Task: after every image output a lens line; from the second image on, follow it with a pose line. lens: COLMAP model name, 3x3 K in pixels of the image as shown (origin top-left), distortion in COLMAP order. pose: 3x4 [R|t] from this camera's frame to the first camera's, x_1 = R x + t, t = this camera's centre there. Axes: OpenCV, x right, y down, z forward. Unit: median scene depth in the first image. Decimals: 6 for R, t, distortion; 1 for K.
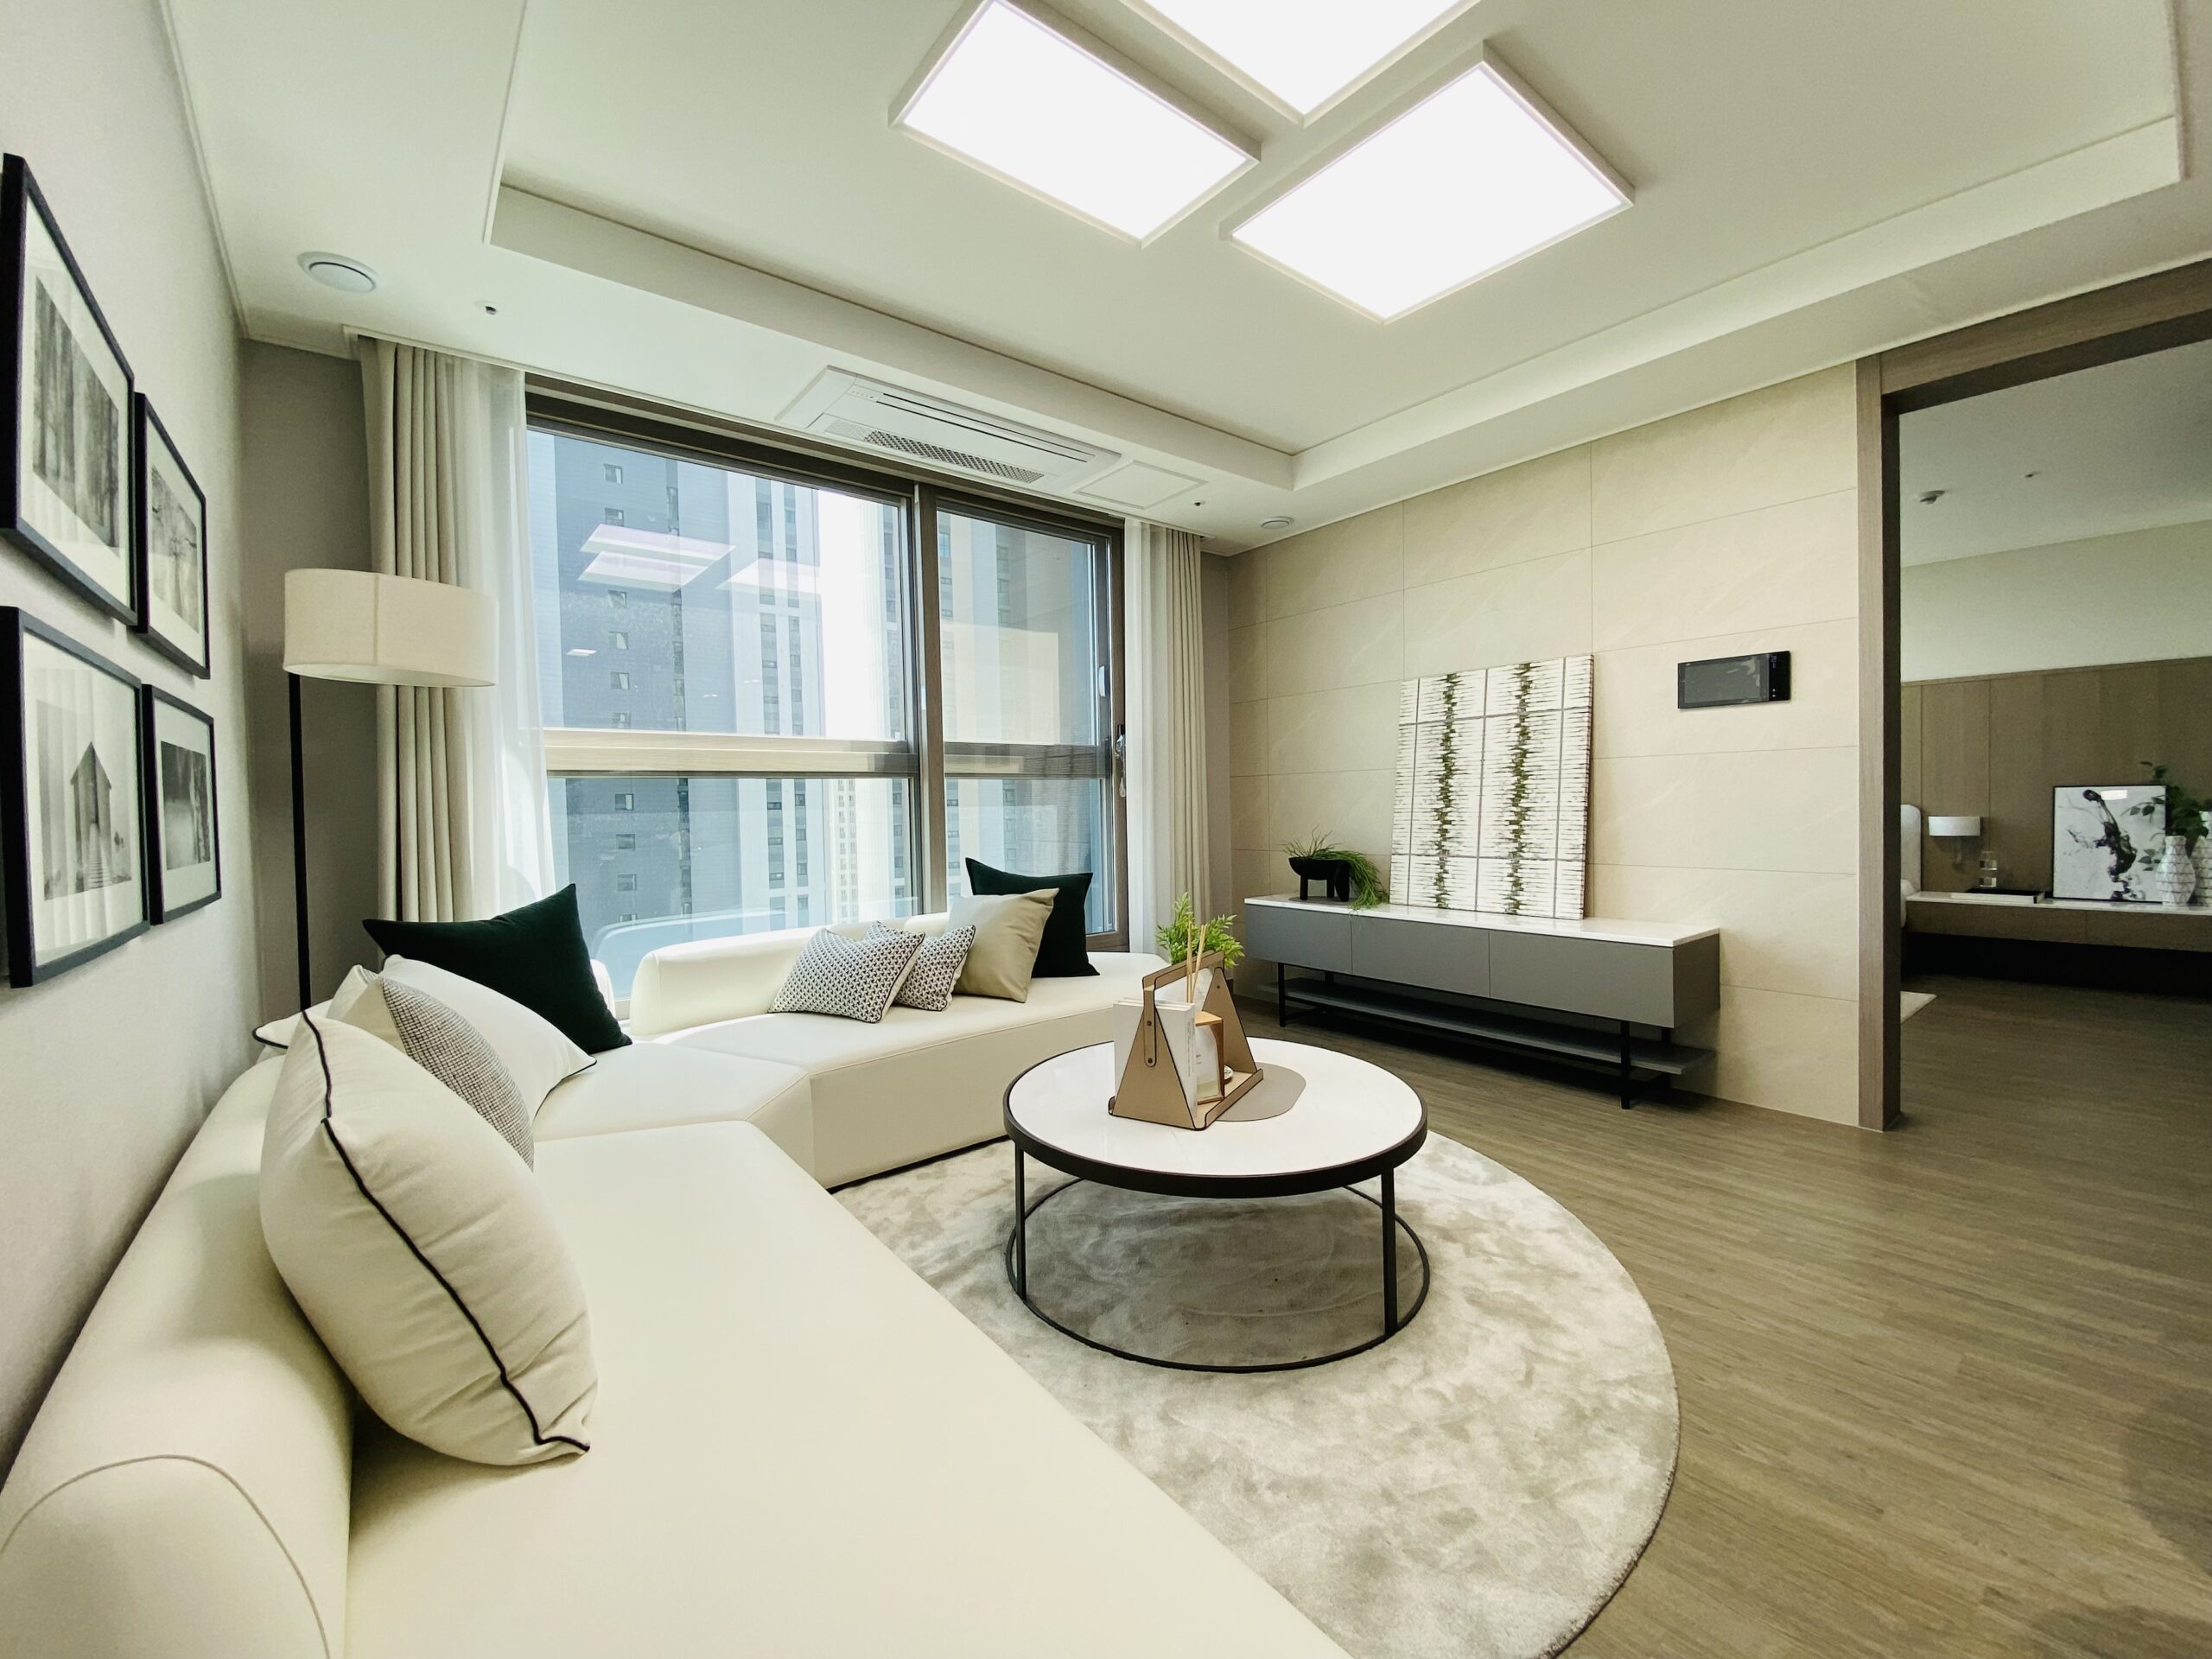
lens RADIAL K [[907.7, 0, 1113.3], [0, 907.7, 819.5], [0, 0, 1]] dist [-0.001016, 0.000013]
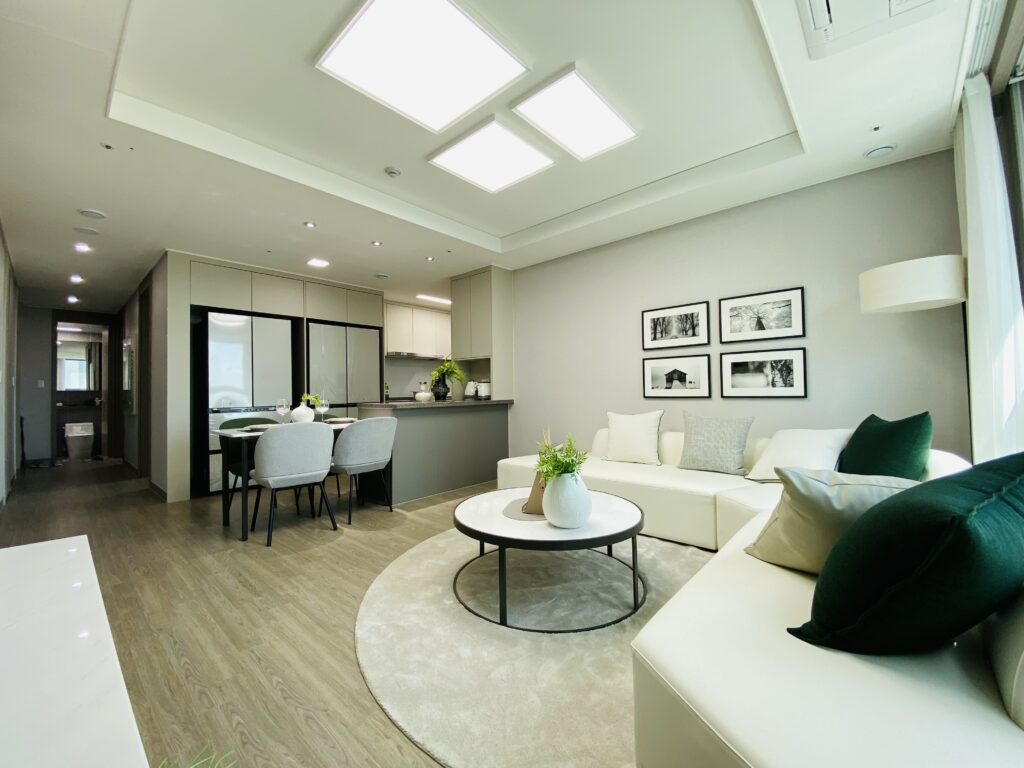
lens RADIAL K [[420.2, 0, 508.9], [0, 420.2, 385.5], [0, 0, 1]] dist [-0.001016, 0.000013]
pose [[-0.986881, 0.026787, -0.159211, 0.310835], [0.026433, 0.999641, 0.004343, -0.011573], [0.159270, 0.000078, -0.987235, 1.783503]]
